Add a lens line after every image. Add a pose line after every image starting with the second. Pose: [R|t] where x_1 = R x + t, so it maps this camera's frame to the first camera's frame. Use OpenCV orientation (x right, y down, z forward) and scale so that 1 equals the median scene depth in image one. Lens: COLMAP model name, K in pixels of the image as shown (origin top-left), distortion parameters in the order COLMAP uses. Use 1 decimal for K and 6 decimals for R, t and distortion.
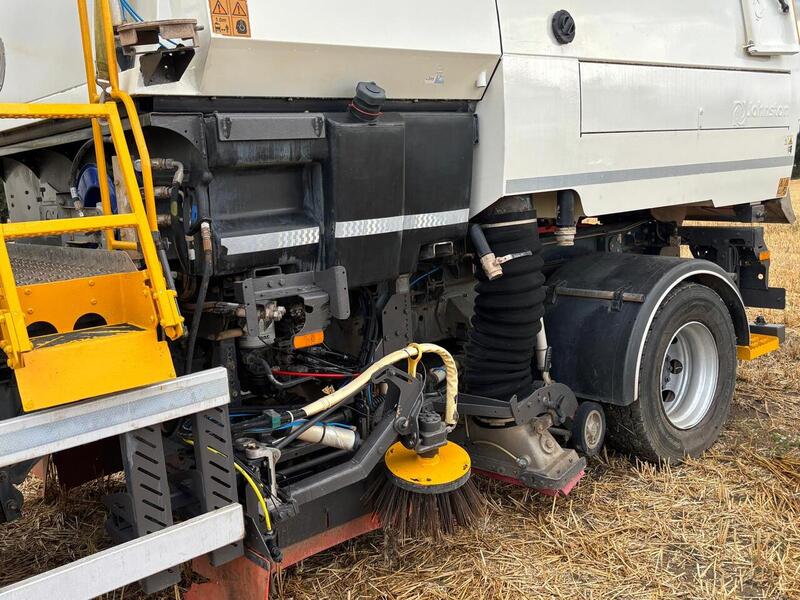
lens RADIAL K [[784.3, 0, 401.9], [0, 784.3, 294.2], [0, 0, 1]] dist [0.054564, 0.000000]
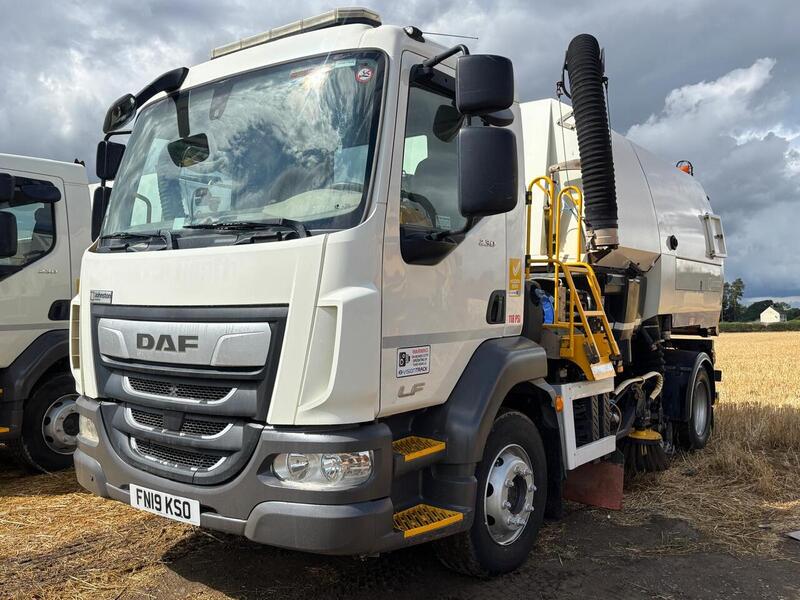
lens RADIAL K [[701.9, 0, 400.7], [0, 701.9, 304.7], [0, 0, 1]] dist [0.049462, 0.033873]
pose [[0.966058, 0.068878, 0.248973, -1.054156], [-0.030860, 0.987667, -0.153495, 0.173424], [-0.256474, 0.140601, 0.956270, -0.706960]]
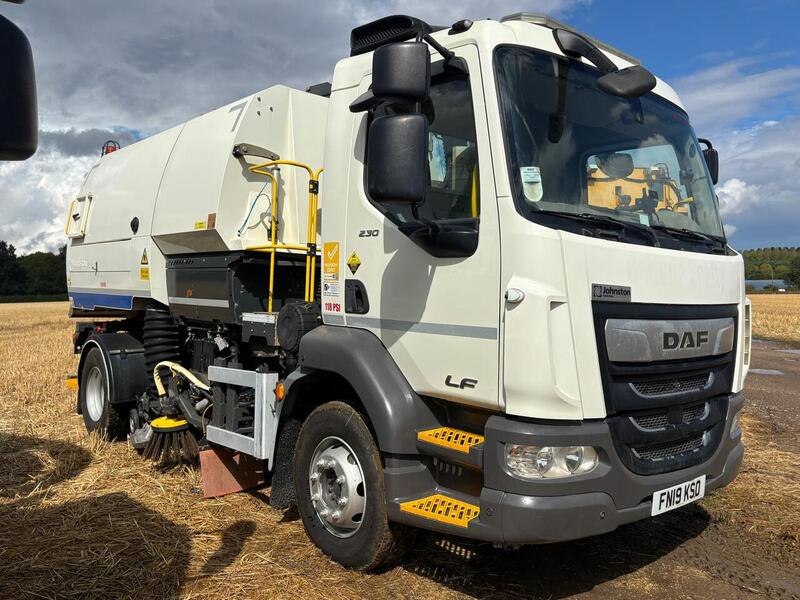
lens RADIAL K [[663.5, 0, 400.4], [0, 663.5, 305.4], [0, 0, 1]] dist [0.034733, 0.036916]
pose [[-0.035240, 0.050836, 0.998085, -2.210149], [0.127043, 0.990831, -0.045981, 0.008631], [-0.991271, 0.125179, -0.041375, 0.958982]]
